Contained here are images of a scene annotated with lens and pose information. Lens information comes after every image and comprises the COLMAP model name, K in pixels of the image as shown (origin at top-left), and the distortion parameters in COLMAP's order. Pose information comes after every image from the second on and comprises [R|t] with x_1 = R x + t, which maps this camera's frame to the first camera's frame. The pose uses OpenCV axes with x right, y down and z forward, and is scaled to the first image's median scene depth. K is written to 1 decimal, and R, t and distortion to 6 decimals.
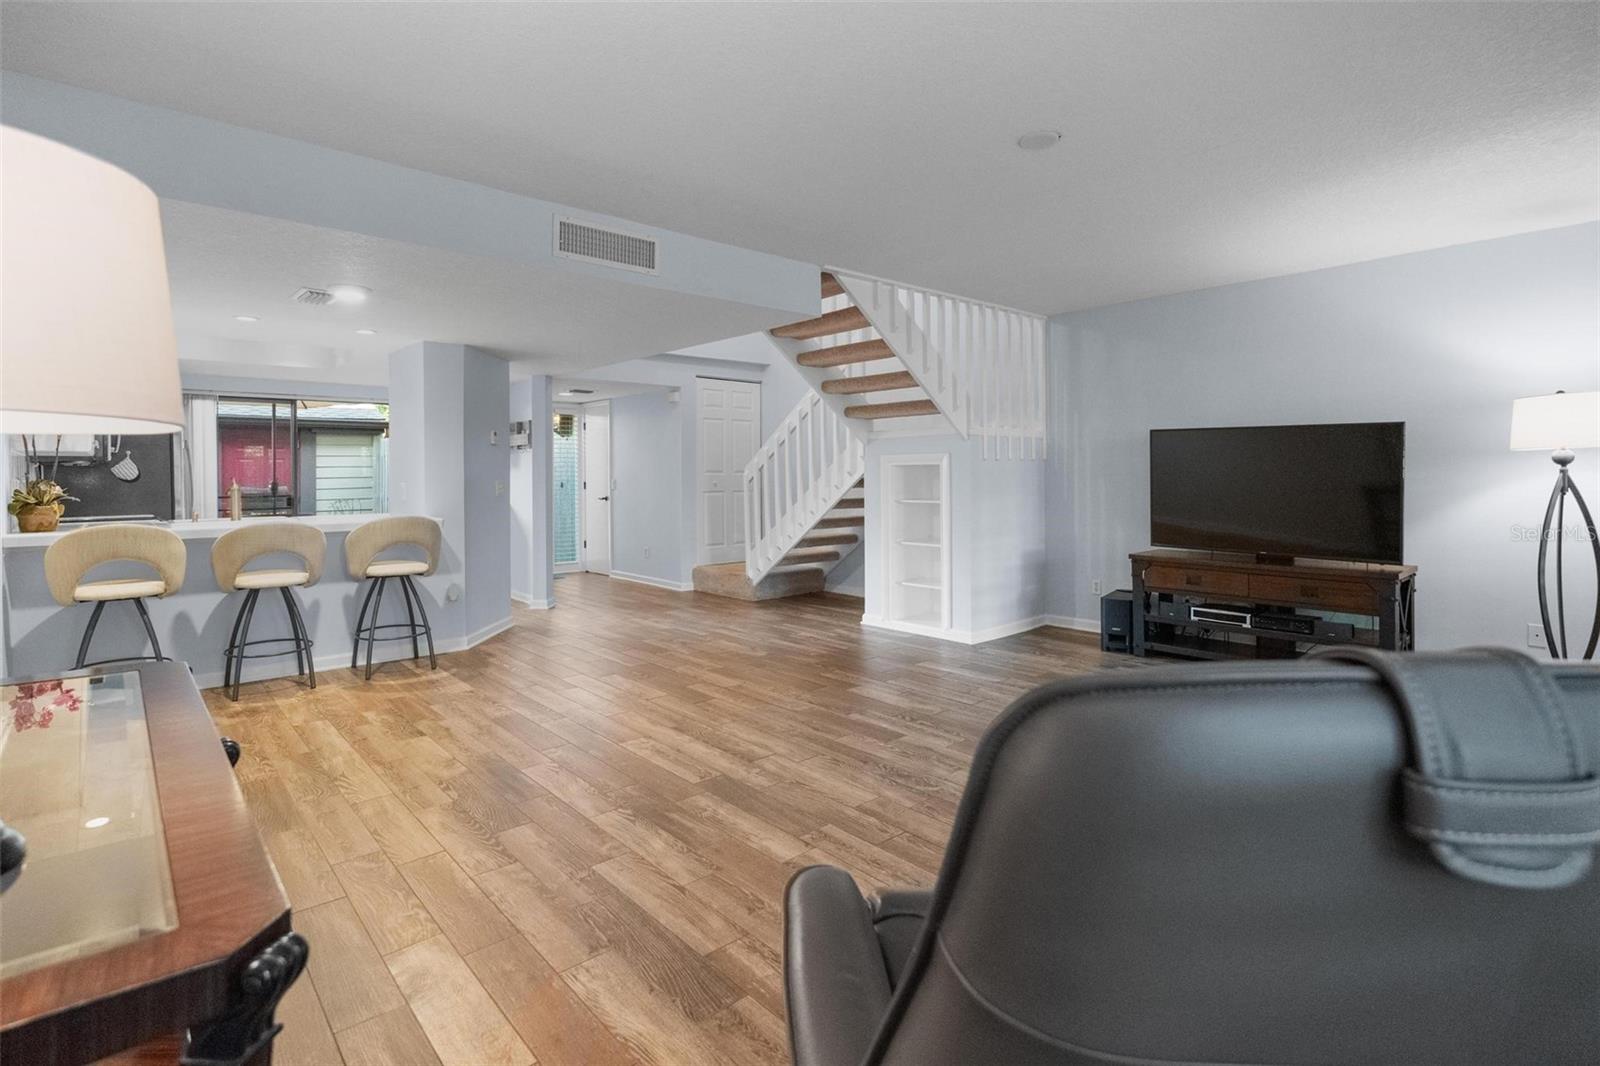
lens RADIAL K [[771.0, 0, 795.5], [0, 771.0, 477.2], [0, 0, 1]] dist [-0.013188, -0.000451]
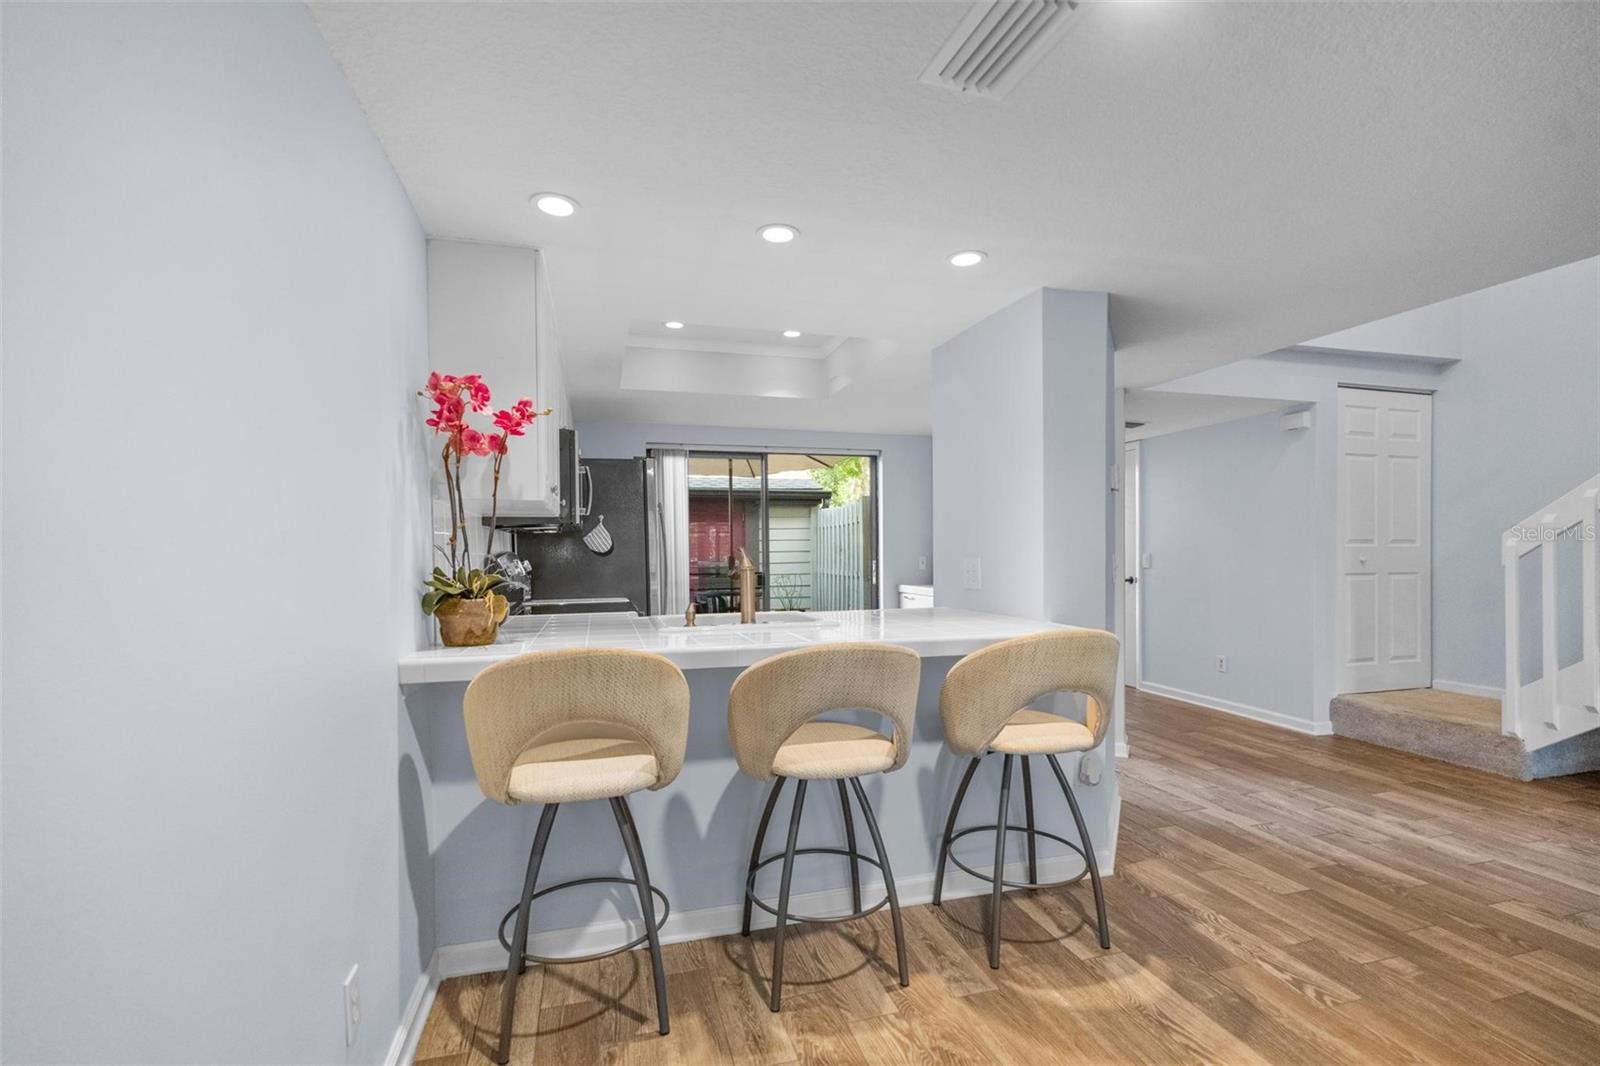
lens RADIAL K [[706.9, 0, 801.4], [0, 706.9, 565.7], [0, 0, 1]] dist [-0.003727, 0.000422]
pose [[0.900322, 0.008722, -0.435137, -0.470316], [-0.000562, 0.999822, 0.018879, 0.003617], [0.435224, -0.016752, 0.900166, 0.546755]]
